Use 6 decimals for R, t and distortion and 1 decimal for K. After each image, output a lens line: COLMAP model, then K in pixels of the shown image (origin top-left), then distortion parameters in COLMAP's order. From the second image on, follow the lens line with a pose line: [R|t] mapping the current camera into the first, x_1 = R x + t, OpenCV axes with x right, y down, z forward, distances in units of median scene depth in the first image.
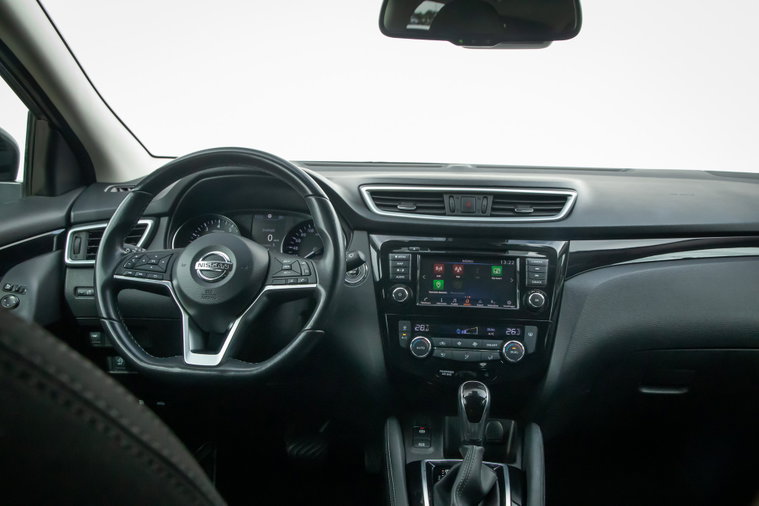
lens RADIAL K [[719.1, 0, 379.5], [0, 719.1, 253.0], [0, 0, 1]] dist [-0.009025, 0.016368]
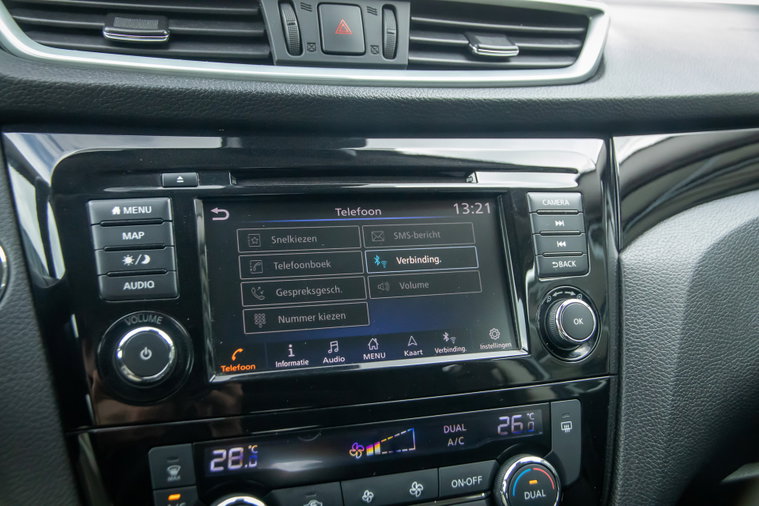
lens RADIAL K [[787.3, 0, 379.0], [0, 787.3, 232.7], [0, 0, 1]] dist [-0.004073, -0.014429]
pose [[0.911280, -0.073957, 0.405091, -0.007819], [0.029209, 0.992871, 0.115559, -0.018602], [-0.410749, -0.093475, 0.906944, 0.681672]]
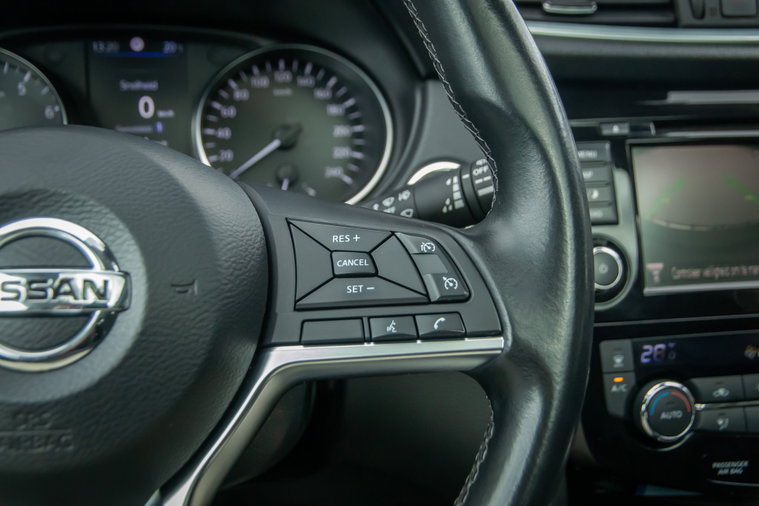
lens RADIAL K [[773.4, 0, 379.5], [0, 773.4, 253.0], [0, 0, 1]] dist [0.017256, 0.003798]
pose [[0.961379, -0.100791, 0.256109, -0.164860], [0.040585, 0.972275, 0.230289, -0.039026], [-0.272220, -0.211001, 0.938816, 0.663242]]
